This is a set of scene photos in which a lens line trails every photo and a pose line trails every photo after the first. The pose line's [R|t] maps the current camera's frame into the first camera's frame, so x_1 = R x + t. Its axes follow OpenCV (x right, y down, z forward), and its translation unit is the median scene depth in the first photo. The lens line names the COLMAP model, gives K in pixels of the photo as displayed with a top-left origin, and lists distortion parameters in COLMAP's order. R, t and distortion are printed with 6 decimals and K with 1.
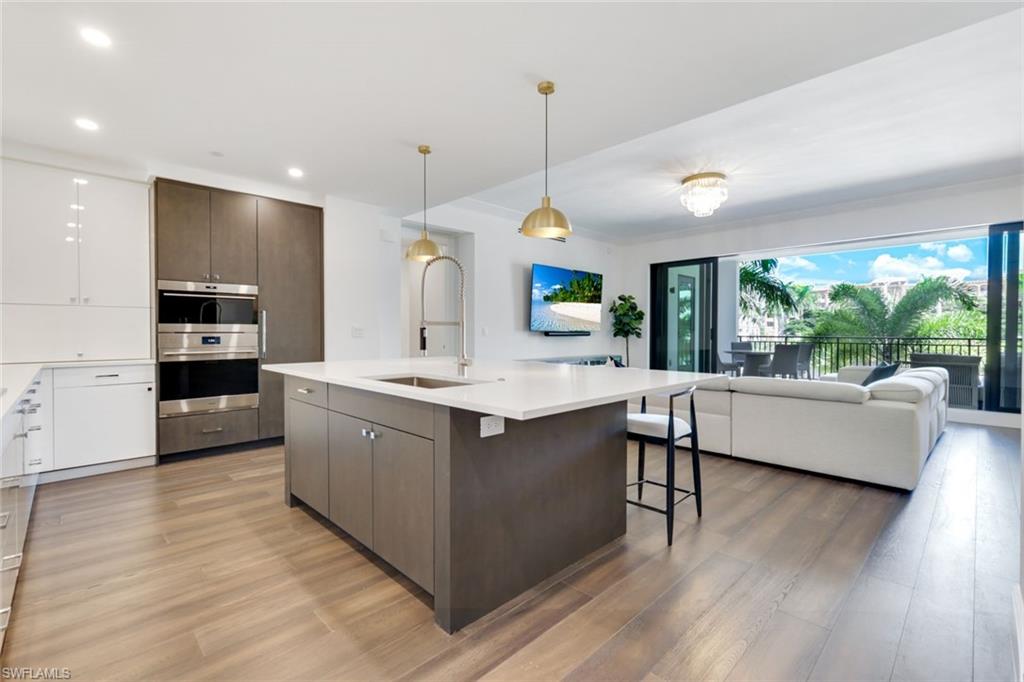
lens RADIAL K [[456.2, 0, 512.0], [0, 456.2, 341.0], [0, 0, 1]] dist [-0.001345, -0.000329]
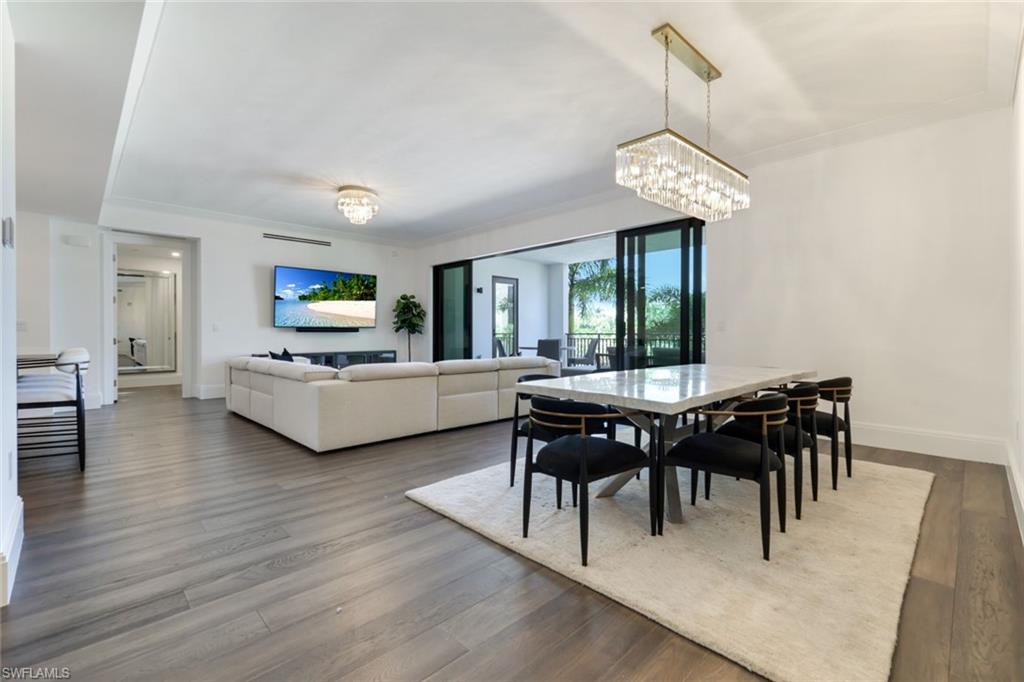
lens RADIAL K [[445.9, 0, 509.3], [0, 445.9, 333.7], [0, 0, 1]] dist [-0.000088, -0.000031]
pose [[0.999940, 0.002458, -0.010708, 0.547275], [-0.002608, 0.999898, -0.014040, 0.007547], [0.010673, 0.014067, 0.999844, -0.059897]]
